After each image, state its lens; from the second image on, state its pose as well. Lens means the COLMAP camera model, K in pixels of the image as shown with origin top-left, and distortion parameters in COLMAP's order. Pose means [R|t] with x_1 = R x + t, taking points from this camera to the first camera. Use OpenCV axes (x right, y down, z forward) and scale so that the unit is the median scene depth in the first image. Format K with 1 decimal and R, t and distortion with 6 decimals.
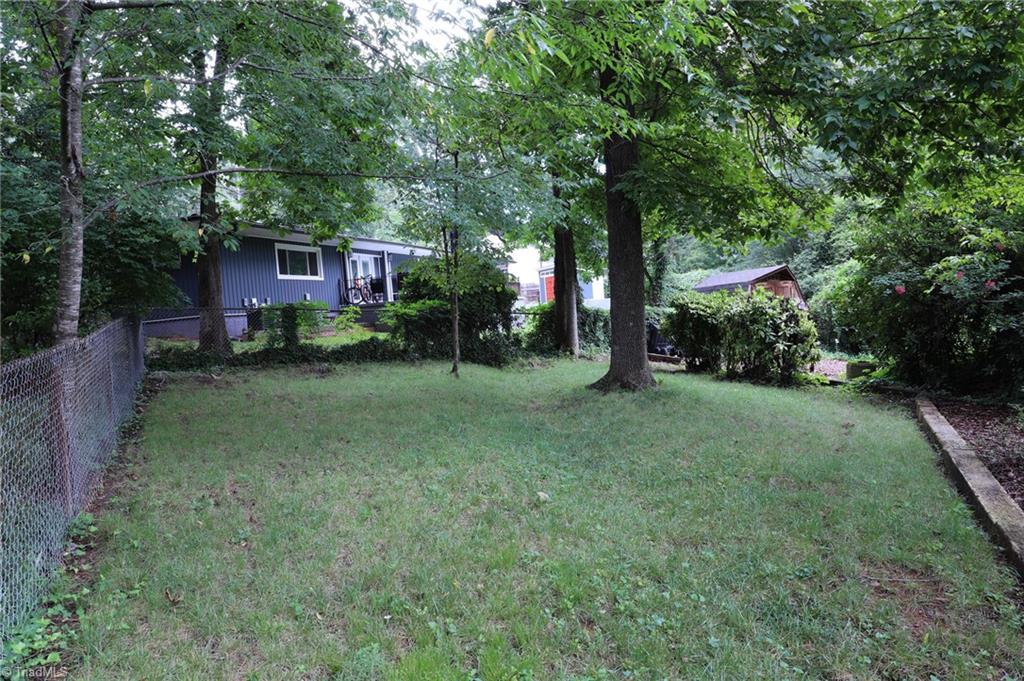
lens RADIAL K [[724.7, 0, 512.0], [0, 724.7, 340.5], [0, 0, 1]] dist [-0.050759, 0.005077]
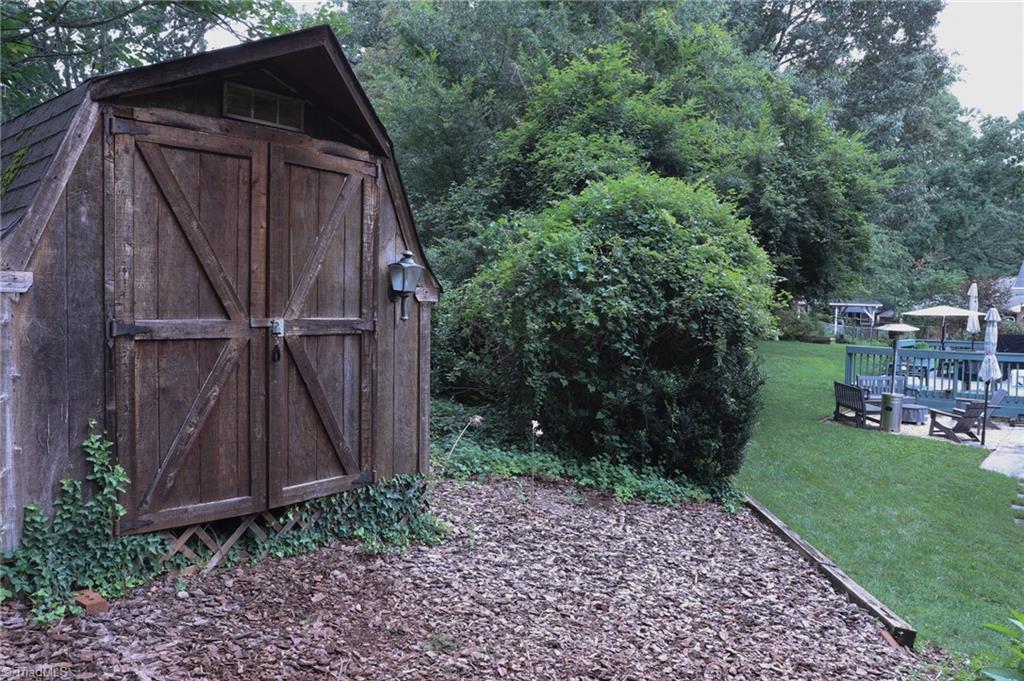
lens RADIAL K [[724.7, 0, 512.0], [0, 724.7, 340.5], [0, 0, 1]] dist [-0.050759, 0.005077]
pose [[0.911317, 0.086616, 0.402490, 0.307059], [-0.081042, 0.996232, -0.030892, -0.021661], [-0.403649, -0.004466, 0.914903, 0.698501]]
